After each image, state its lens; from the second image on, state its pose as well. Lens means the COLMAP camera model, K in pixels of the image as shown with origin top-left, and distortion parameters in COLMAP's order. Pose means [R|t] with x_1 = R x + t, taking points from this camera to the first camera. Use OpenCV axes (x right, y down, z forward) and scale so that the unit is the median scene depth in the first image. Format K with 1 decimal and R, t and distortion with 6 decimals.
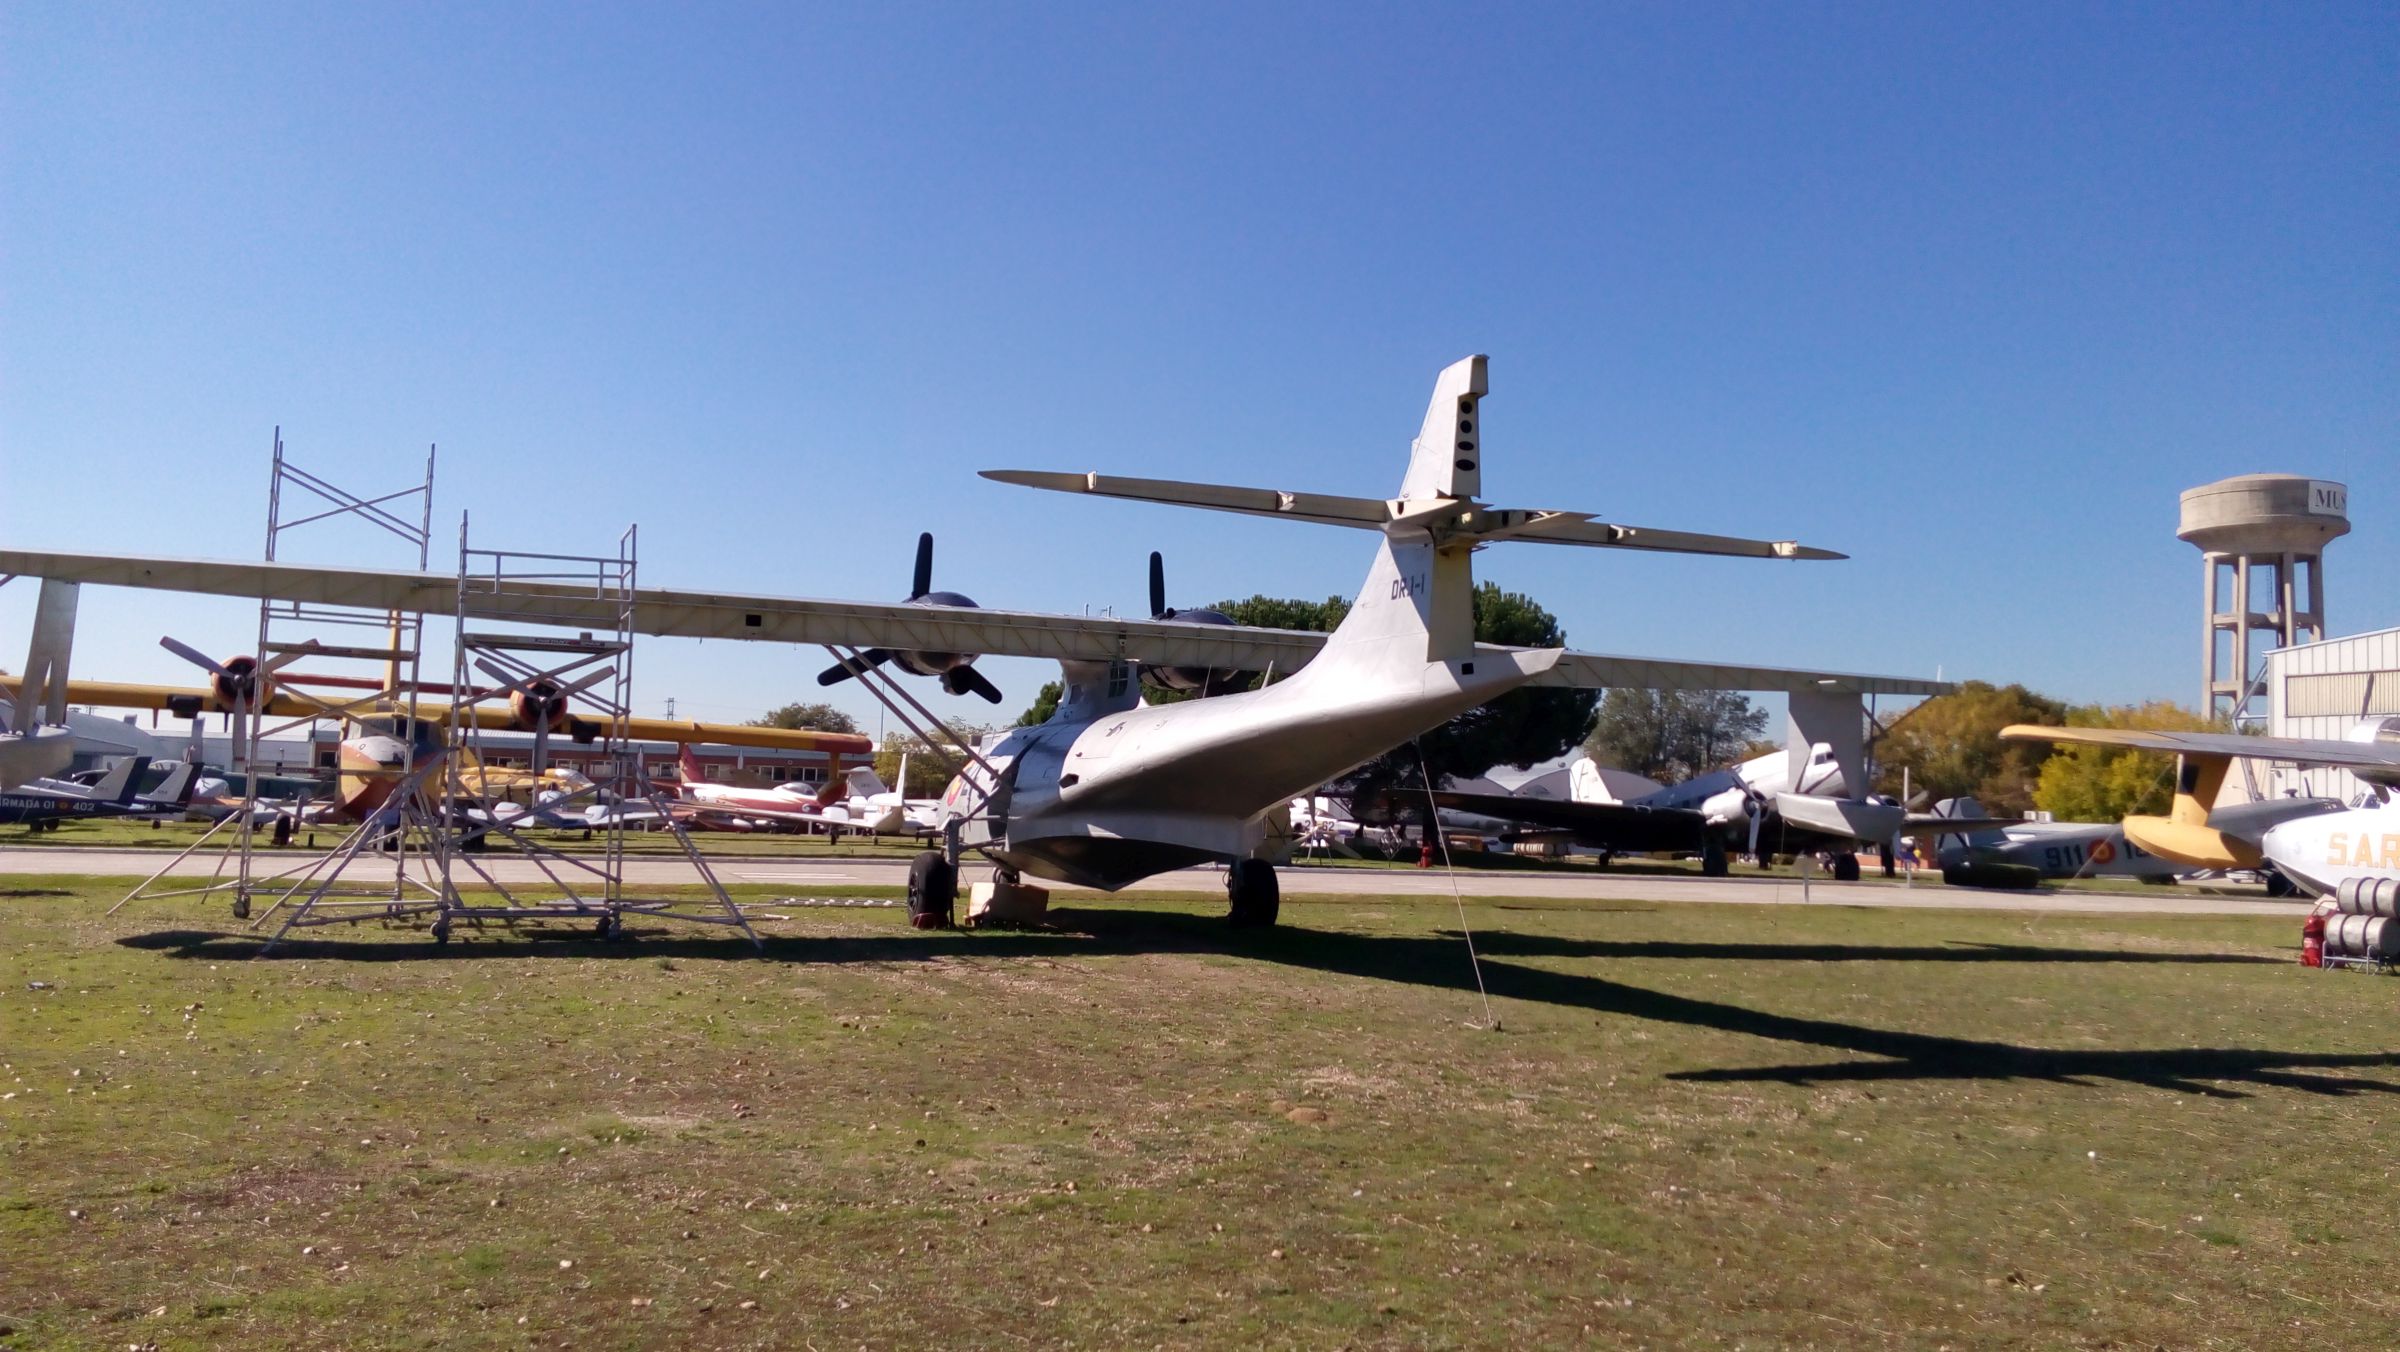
lens RADIAL K [[1763.6, 0, 1192.4], [0, 1763.6, 682.7], [0, 0, 1]] dist [0.121779, -0.185558]
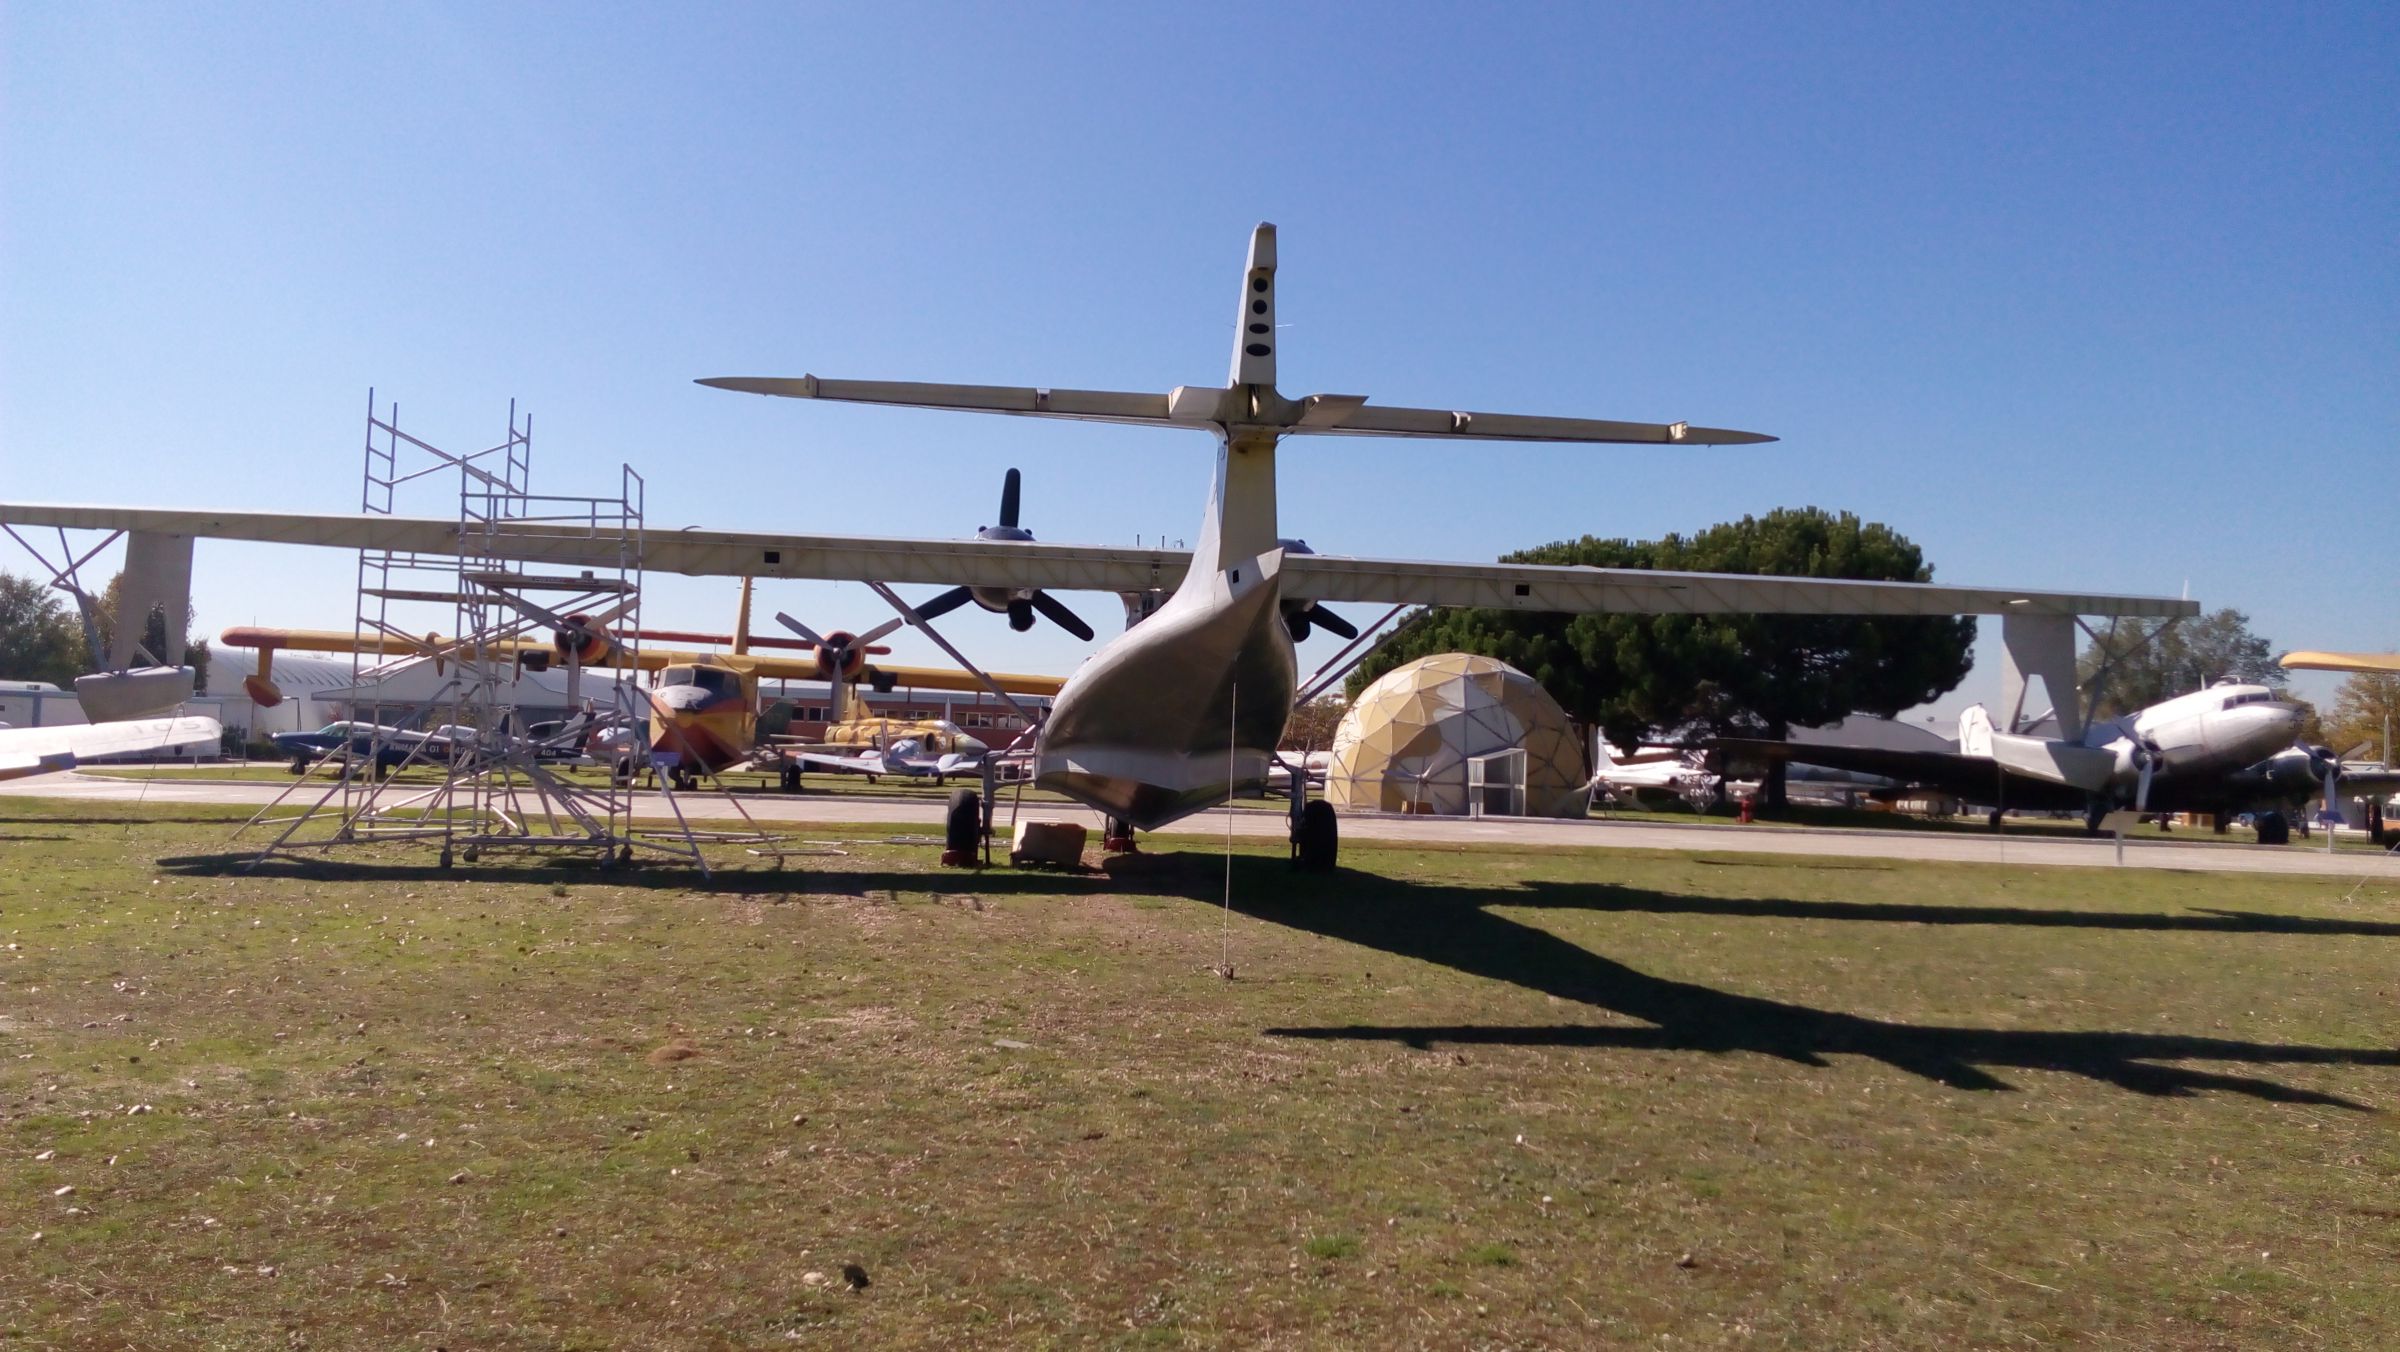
lens RADIAL K [[1763.6, 0, 1192.4], [0, 1763.6, 682.7], [0, 0, 1]] dist [0.121779, -0.185558]
pose [[0.967711, -0.007731, -0.251945, 0.210287], [0.013907, 0.999645, 0.022738, 0.014616], [0.251680, -0.025508, 0.967474, 0.075288]]
